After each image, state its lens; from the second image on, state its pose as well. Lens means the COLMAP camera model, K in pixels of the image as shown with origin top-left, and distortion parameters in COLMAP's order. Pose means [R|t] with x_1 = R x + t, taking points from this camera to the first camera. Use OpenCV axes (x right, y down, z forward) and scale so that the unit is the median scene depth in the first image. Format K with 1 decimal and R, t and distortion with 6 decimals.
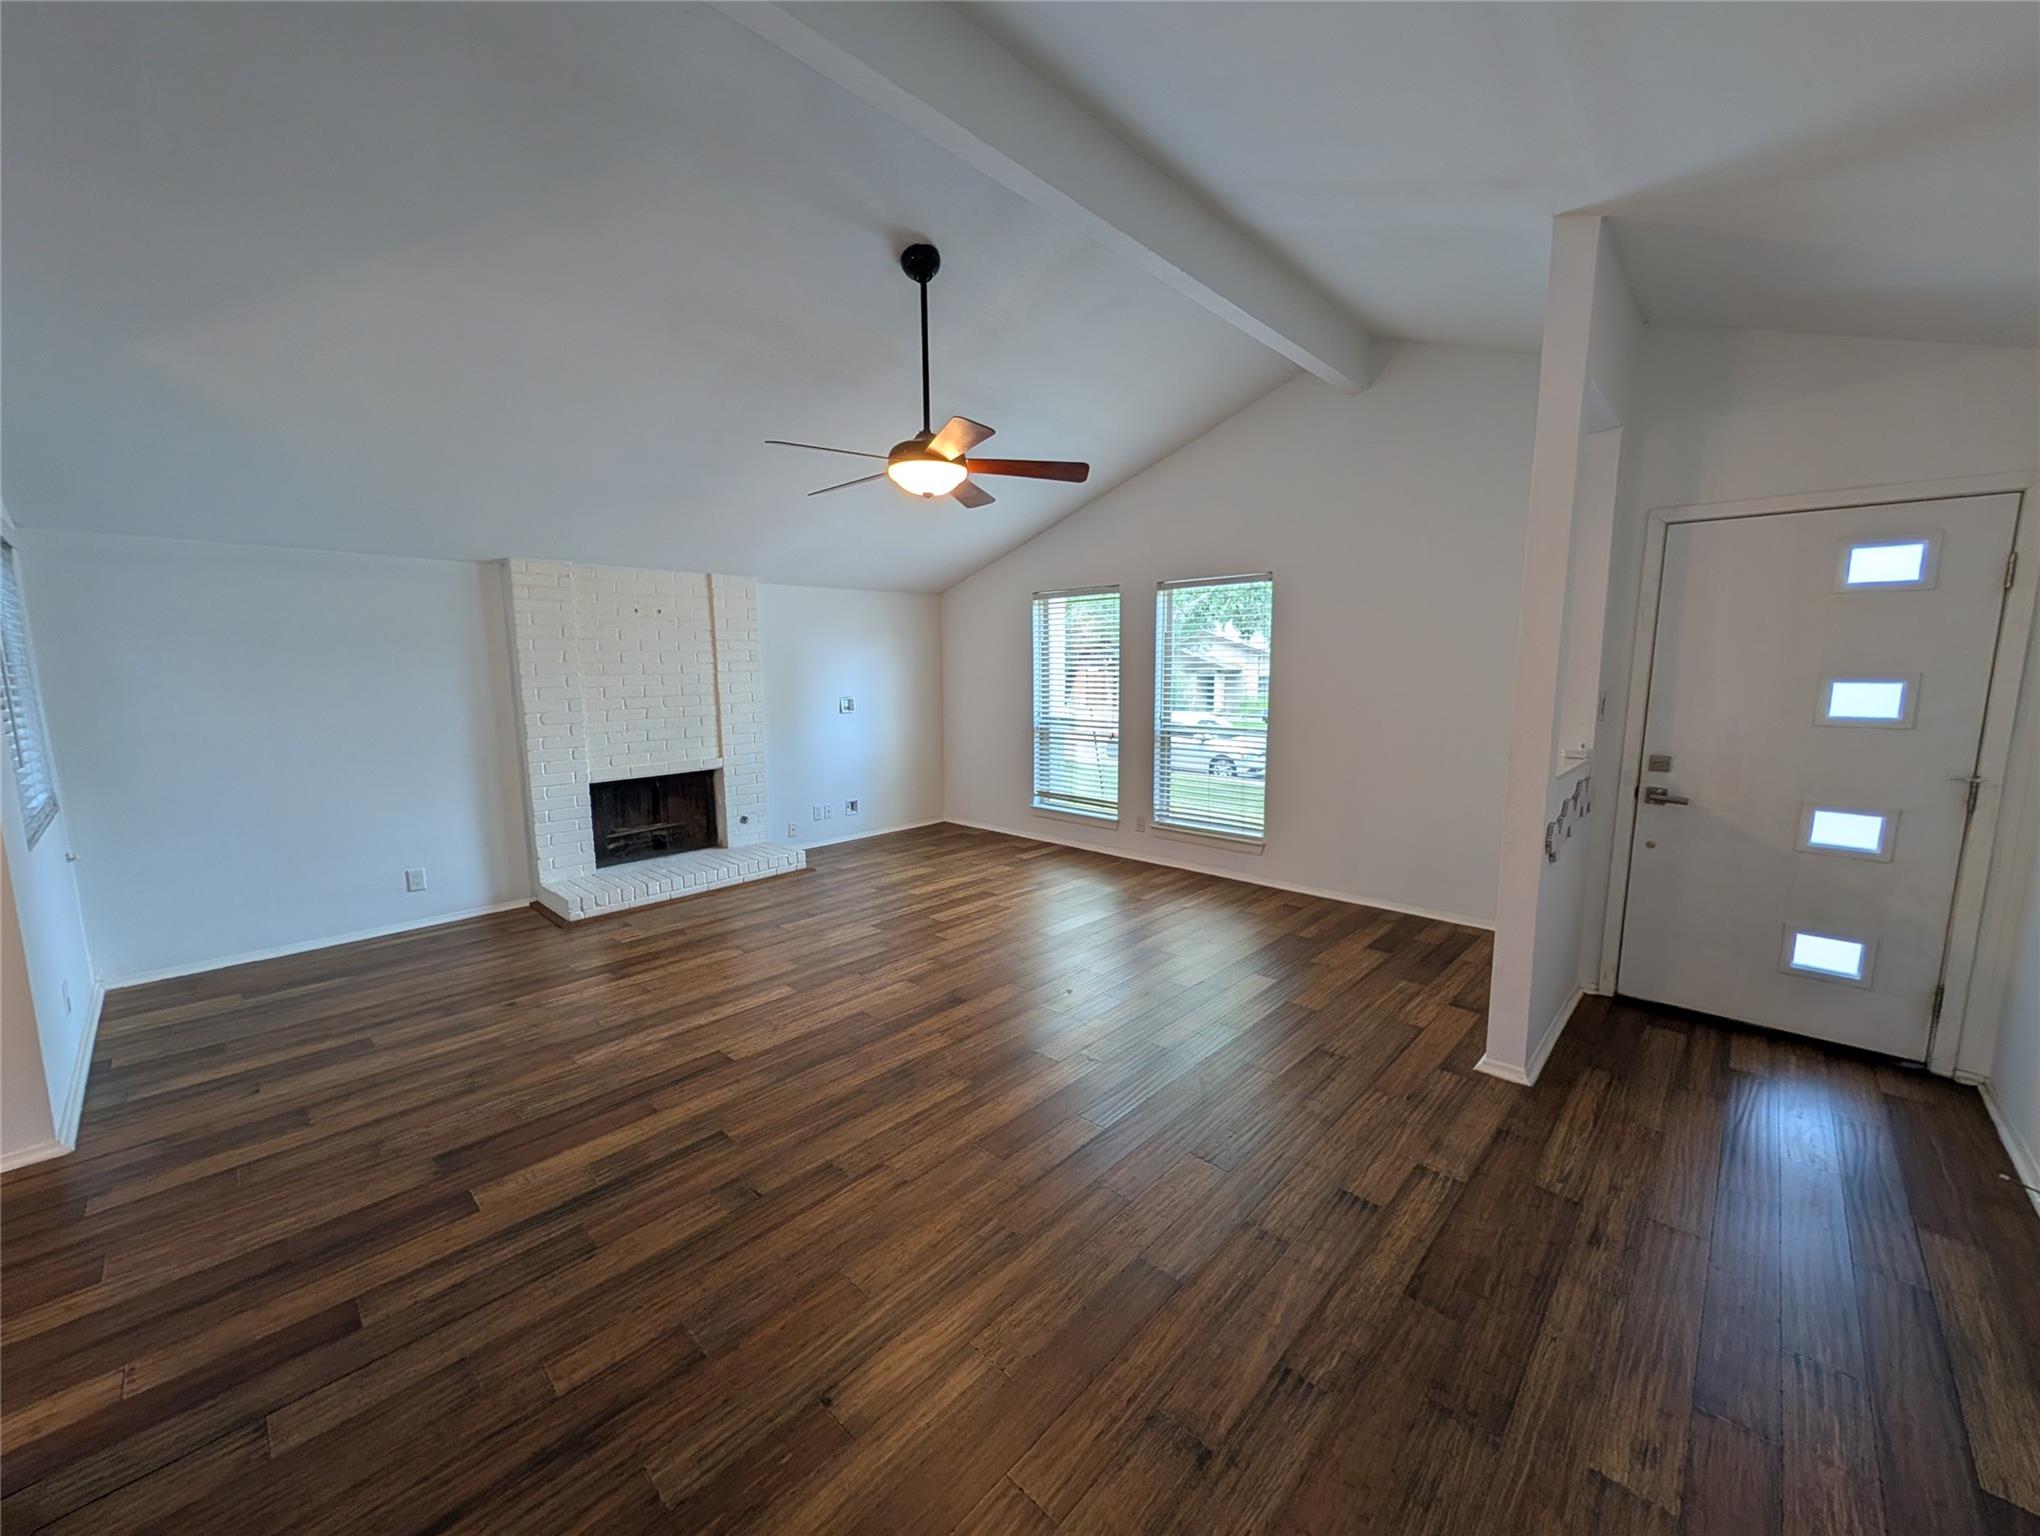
lens RADIAL K [[793.5, 0, 1011.3], [0, 793.5, 778.5], [0, 0, 1]] dist [0.003155, -0.000780]
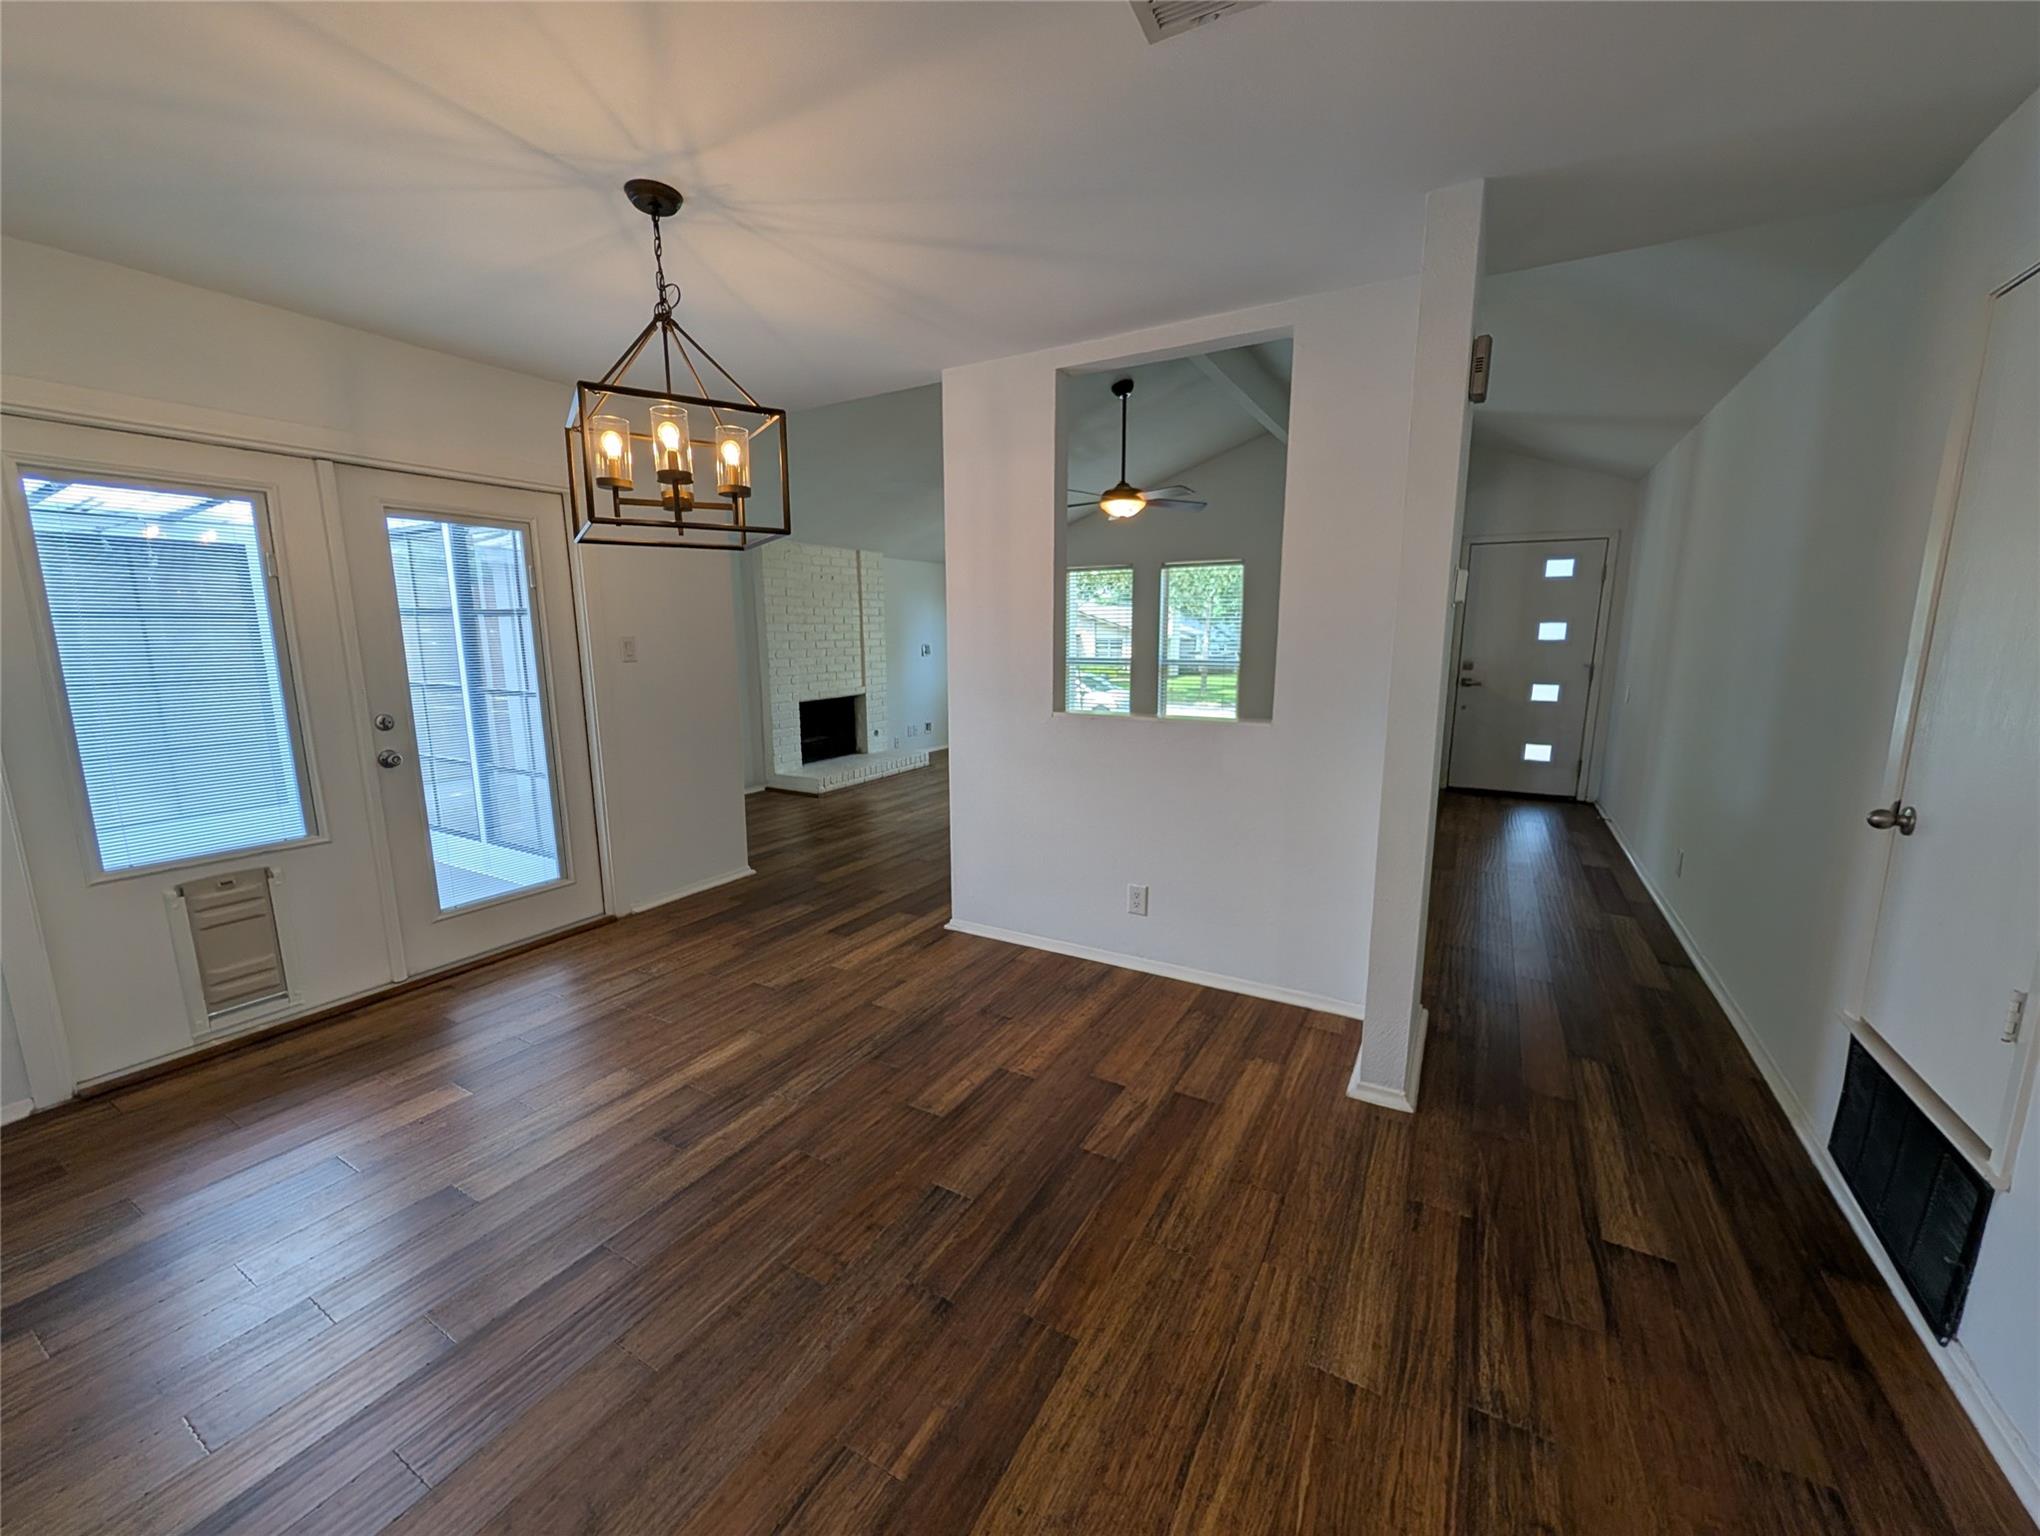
lens RADIAL K [[793.5, 0, 1016.5], [0, 793.5, 777.7], [0, 0, 1]] dist [0.003155, -0.000780]
pose [[0.973277, -0.041081, 0.225930, -0.606179], [0.031987, 0.998529, 0.043769, 0.112698], [-0.227396, -0.035373, 0.973160, -0.559995]]
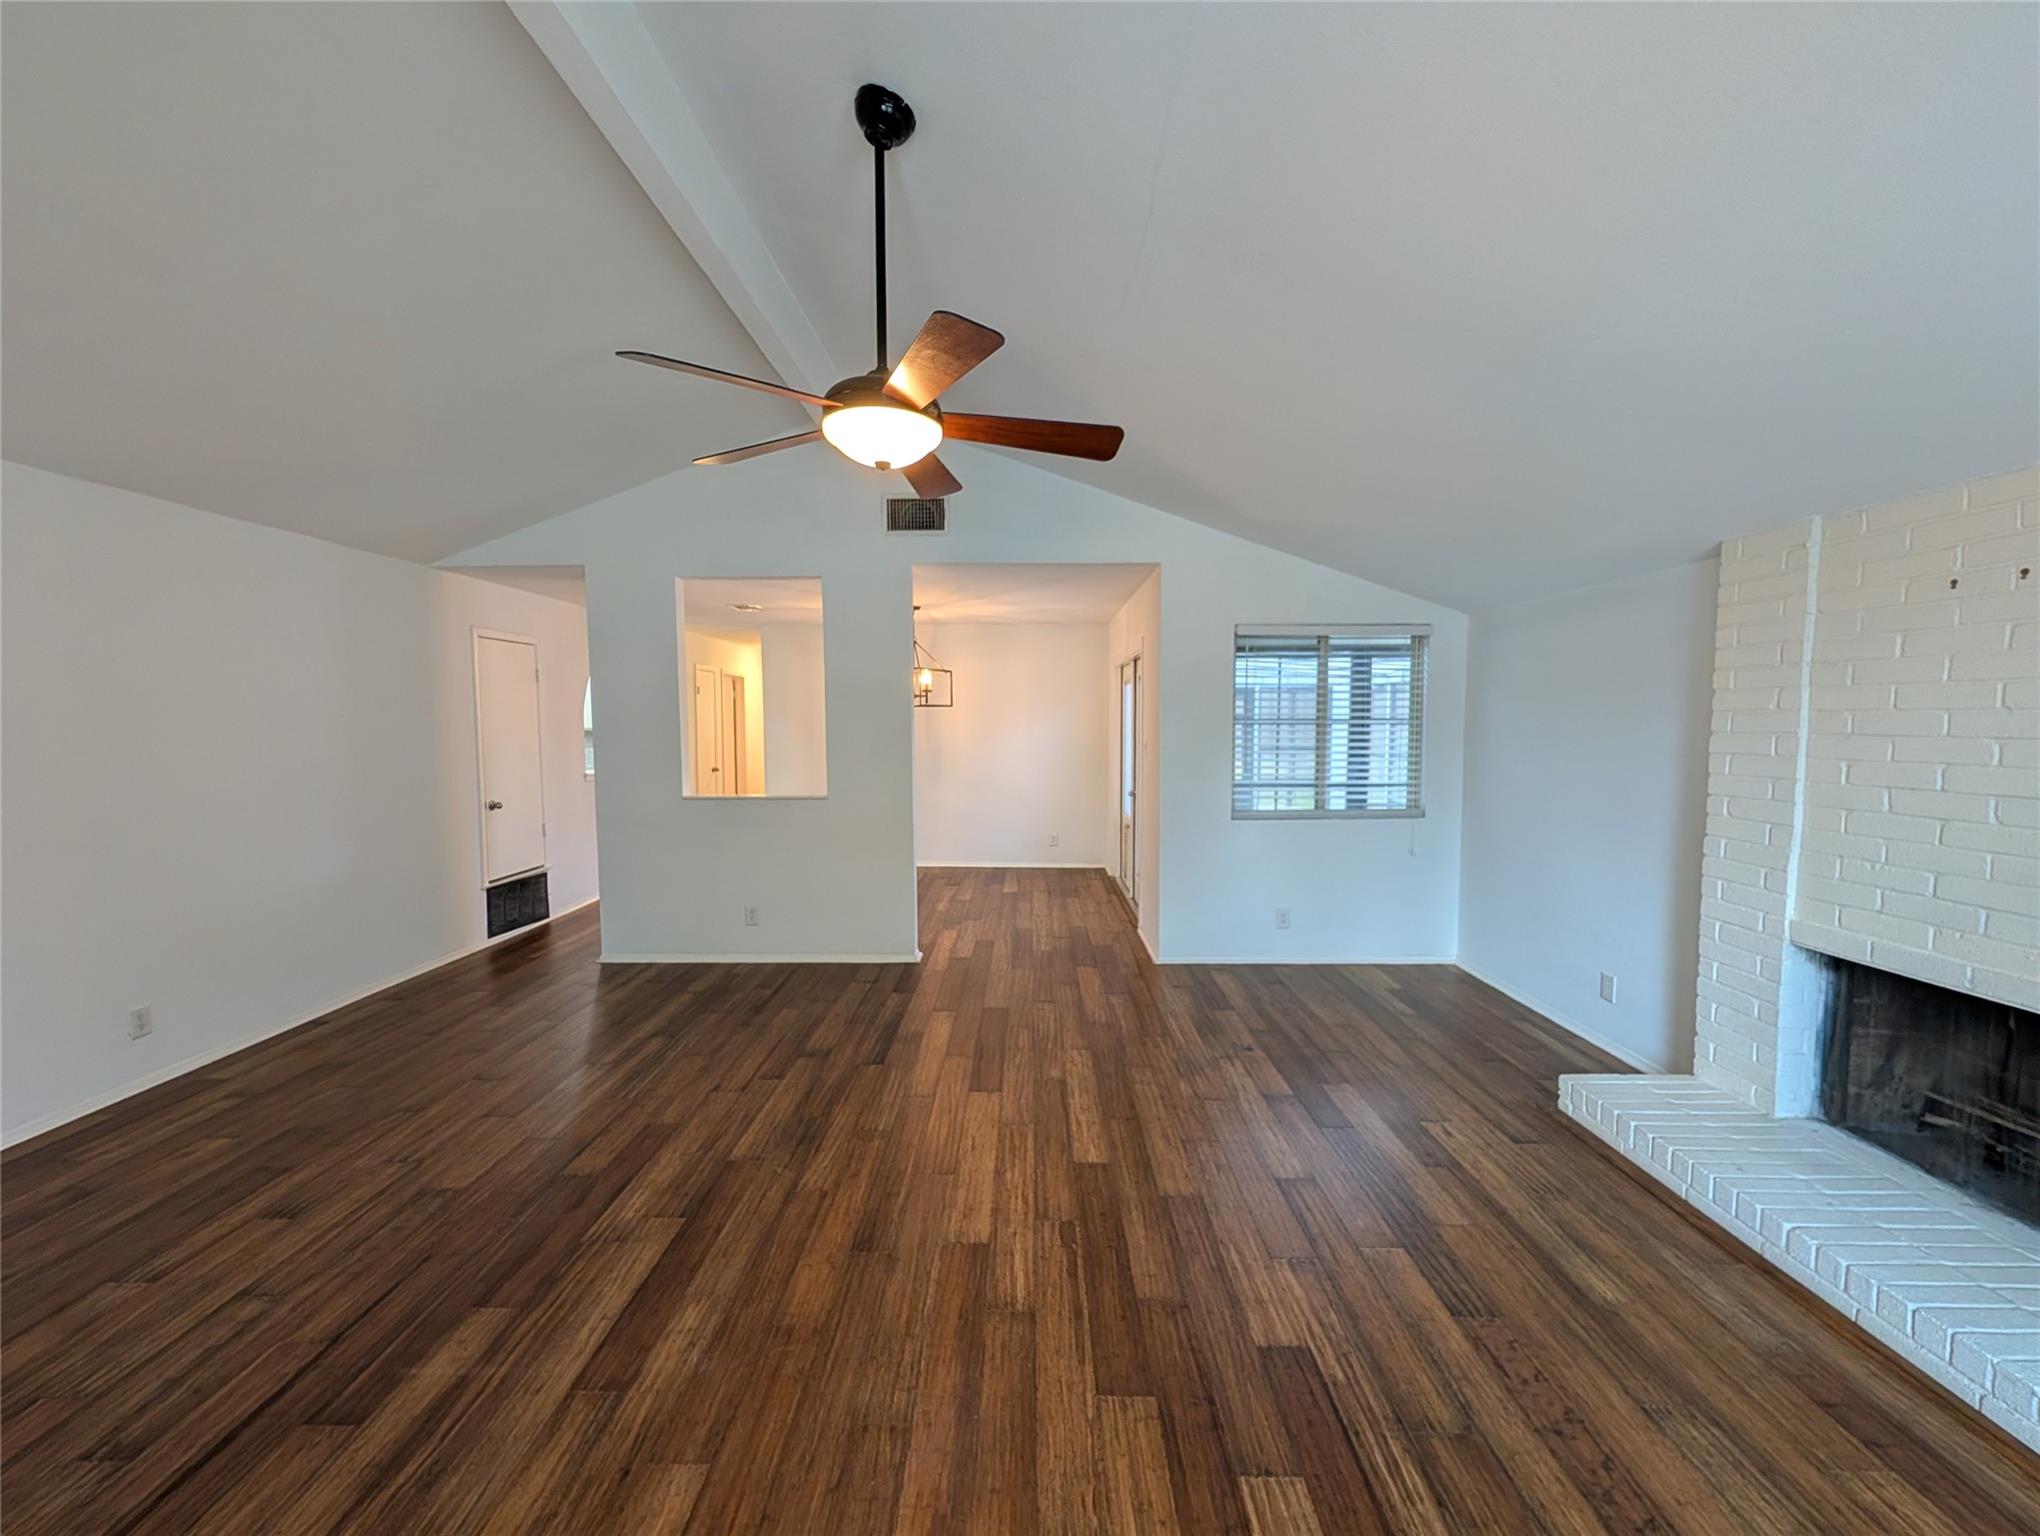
lens RADIAL K [[793.5, 0, 1017.1], [0, 793.5, 768.5], [0, 0, 1]] dist [0.003155, -0.000780]
pose [[-0.734946, 0.050627, -0.676233, 0.215795], [-0.087739, 0.981728, 0.168855, -0.181004], [0.672425, 0.183431, -0.717075, 1.255593]]
